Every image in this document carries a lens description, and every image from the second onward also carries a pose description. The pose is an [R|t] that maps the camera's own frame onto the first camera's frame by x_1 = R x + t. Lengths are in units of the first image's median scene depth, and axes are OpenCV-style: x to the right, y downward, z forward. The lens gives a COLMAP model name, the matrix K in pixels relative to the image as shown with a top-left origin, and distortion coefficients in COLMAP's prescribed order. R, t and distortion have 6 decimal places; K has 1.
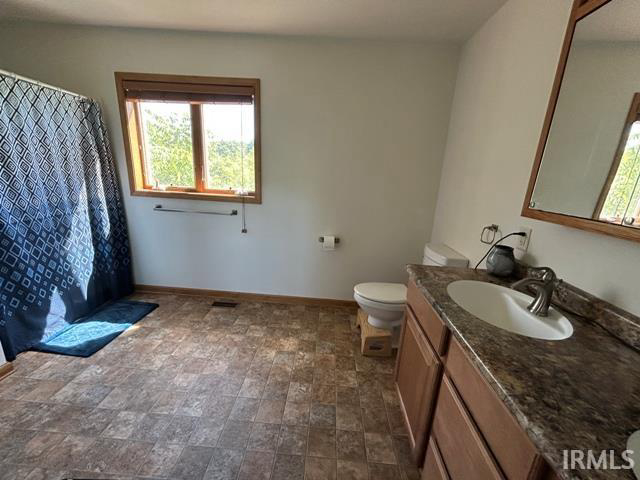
lens RADIAL K [[261.7, 0, 318.0], [0, 261.7, 241.2], [0, 0, 1]] dist [-0.000226, 0.000490]
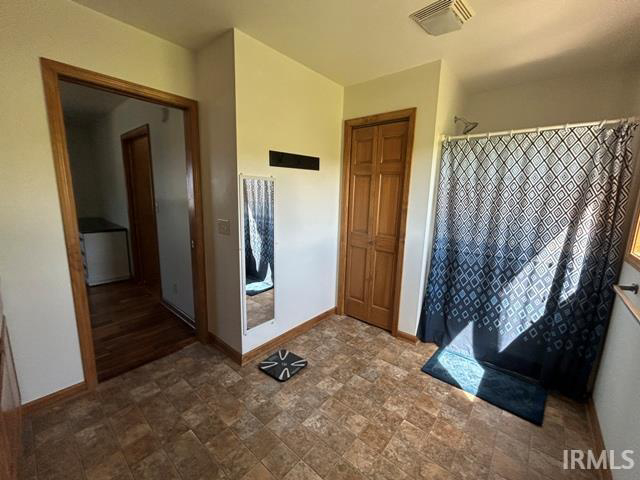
lens RADIAL K [[261.7, 0, 317.1], [0, 261.7, 238.6], [0, 0, 1]] dist [-0.000226, 0.000490]
pose [[-0.605377, 0.061342, -0.793572, 0.228903], [-0.263336, 0.925441, 0.272421, -0.247437], [0.751114, 0.373893, -0.544087, 0.971297]]
